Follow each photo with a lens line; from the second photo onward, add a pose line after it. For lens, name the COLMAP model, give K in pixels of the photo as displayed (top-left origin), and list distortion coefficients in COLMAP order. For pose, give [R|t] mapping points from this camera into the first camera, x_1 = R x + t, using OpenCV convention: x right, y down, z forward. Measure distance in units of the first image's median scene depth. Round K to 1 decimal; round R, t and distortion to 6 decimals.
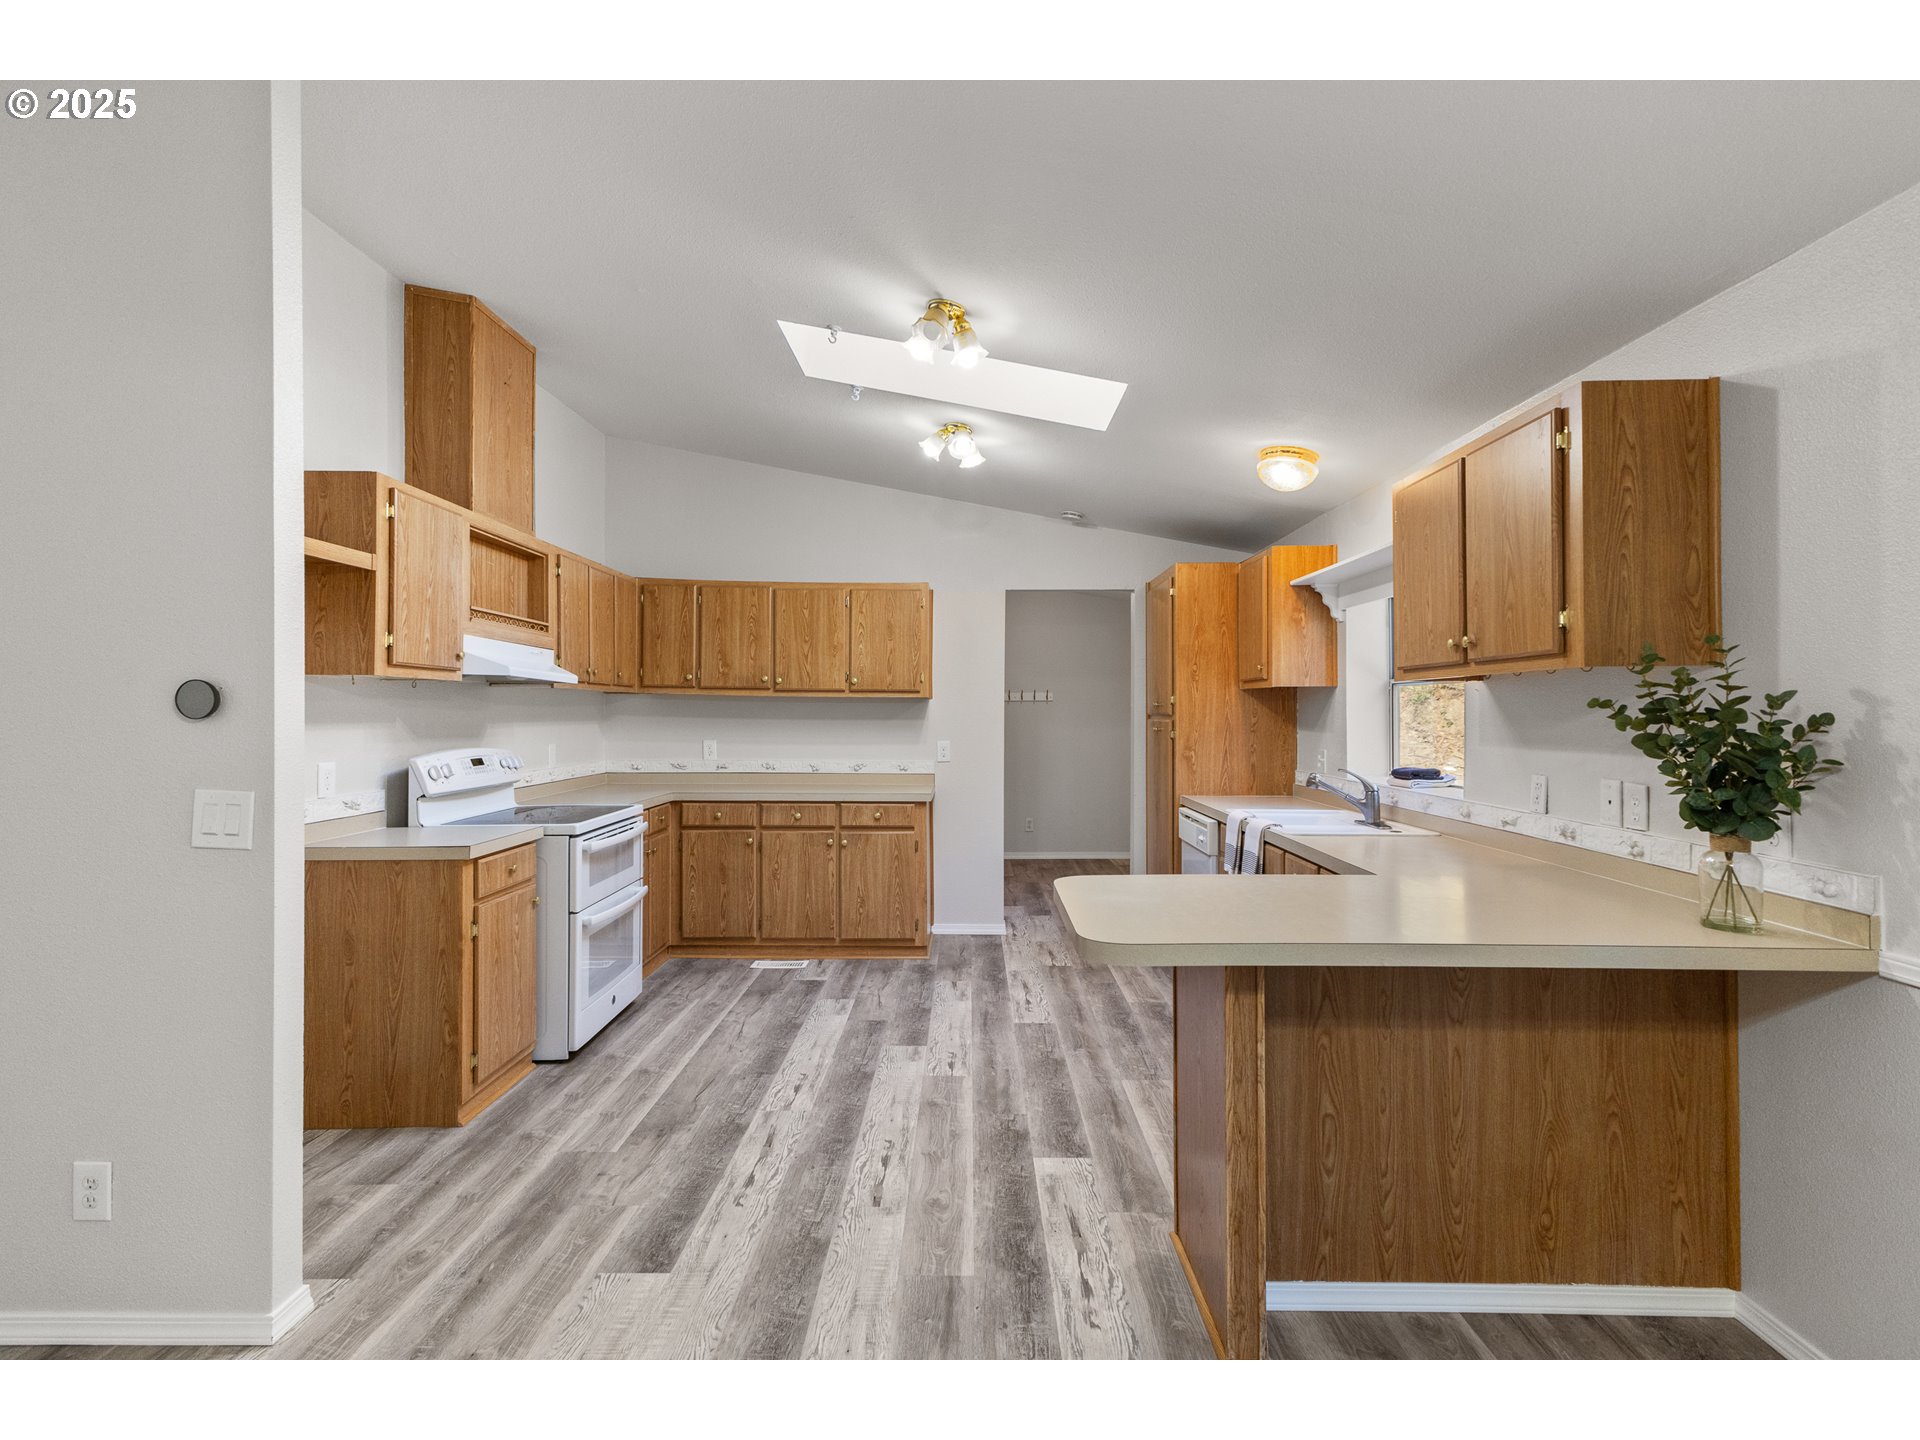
lens RADIAL K [[933.0, 0, 974.3], [0, 933.0, 705.3], [0, 0, 1]] dist [-0.001206, 0.000038]
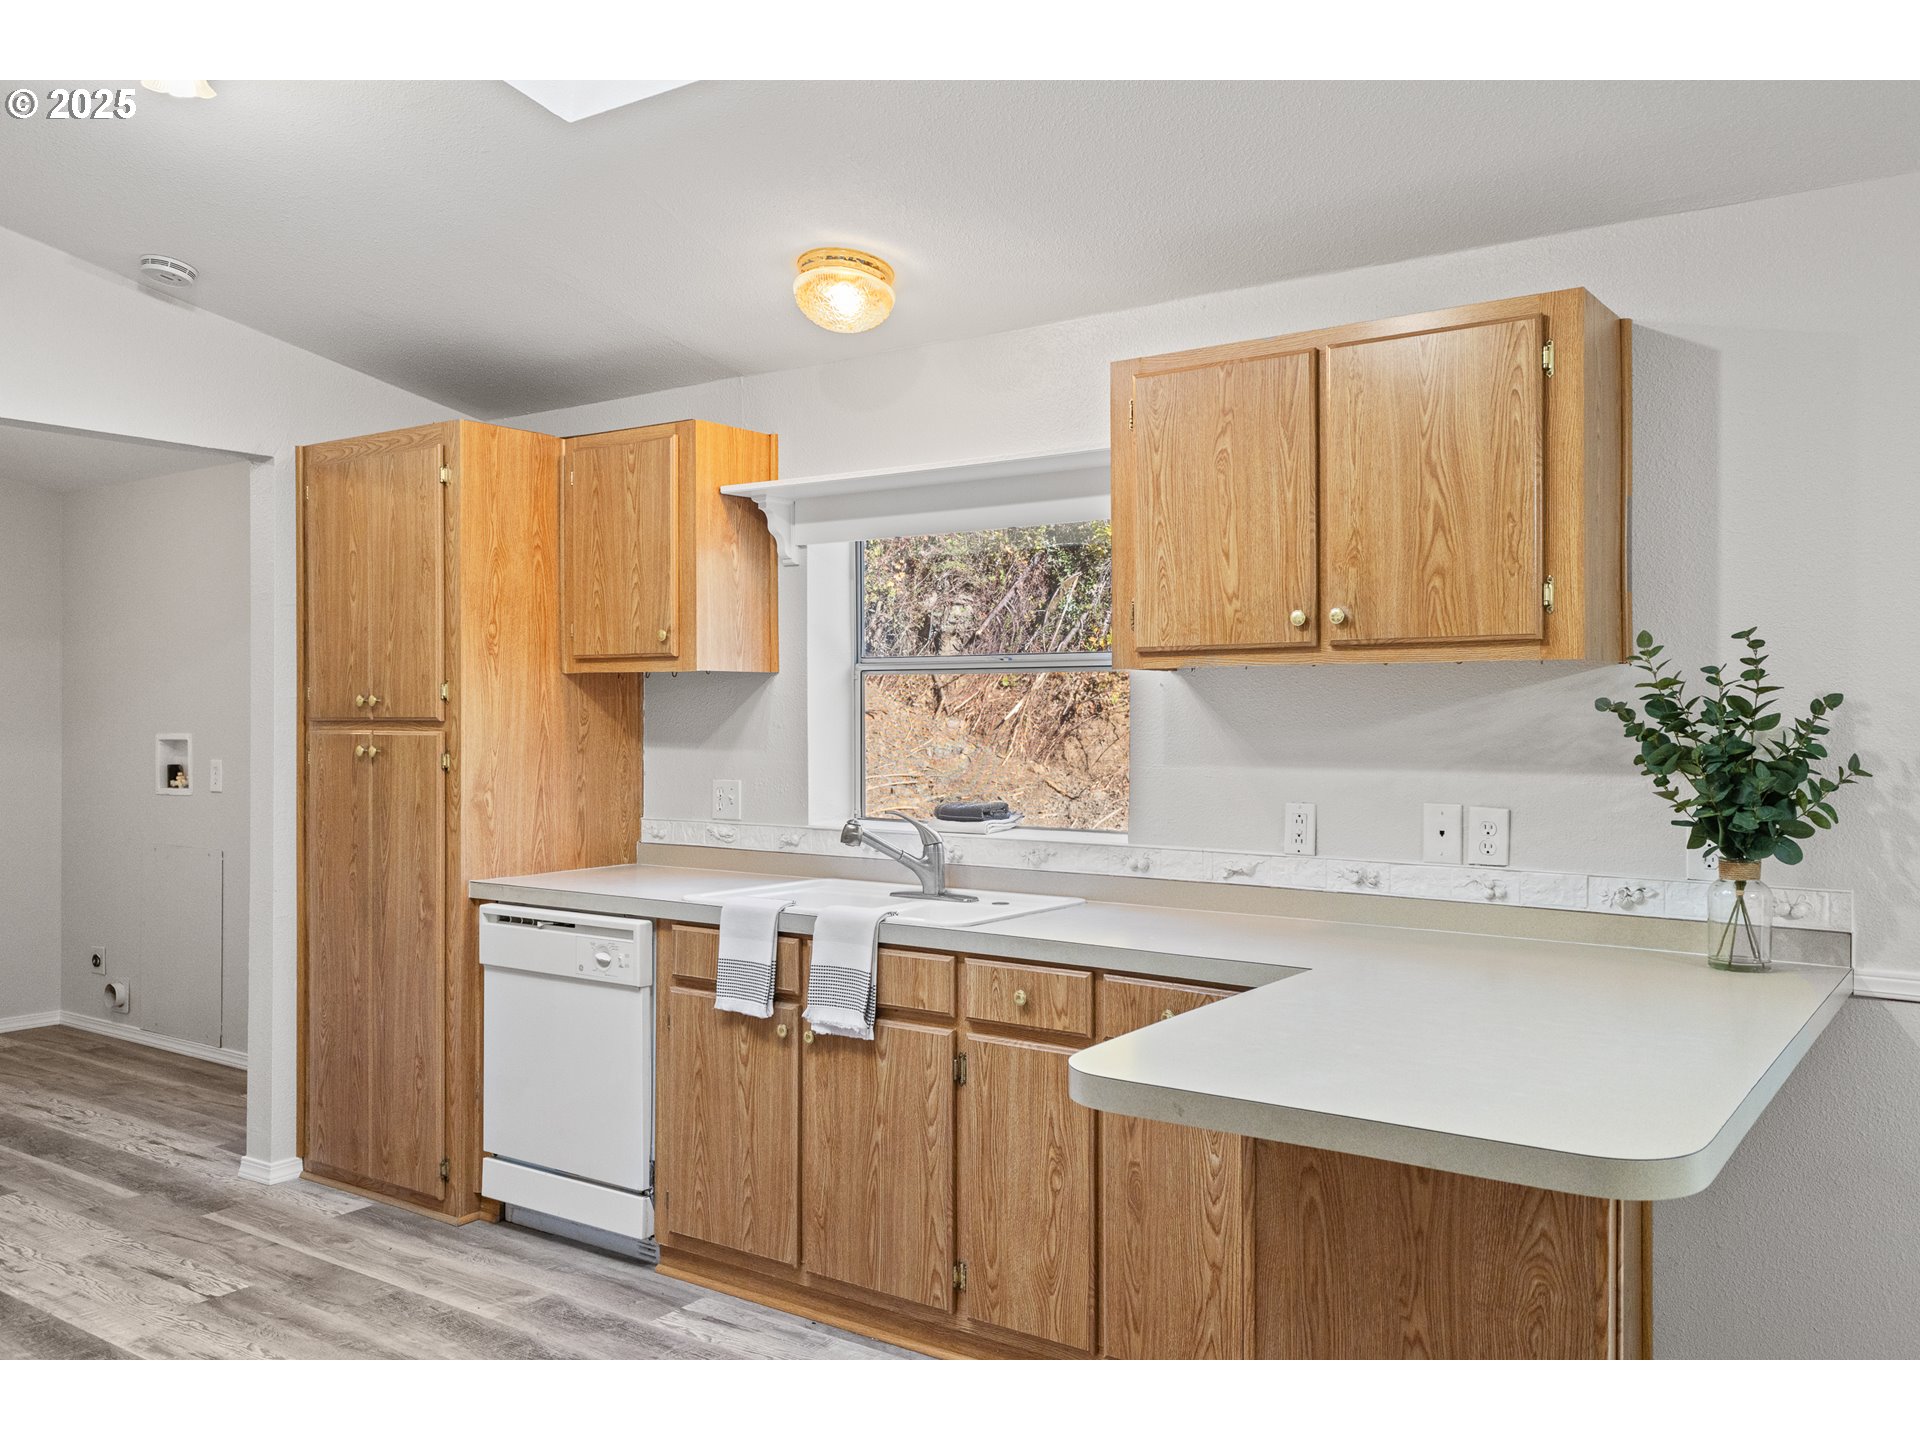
lens RADIAL K [[1526.3, 0, 964.4], [0, 1526.3, 723.3], [0, 0, 1]] dist [0.014325, -0.019740]
pose [[0.580952, -0.004940, 0.813923, -0.535856], [-0.006377, 0.999923, 0.010621, 0.001528], [-0.813913, -0.011360, 0.580876, 0.540795]]
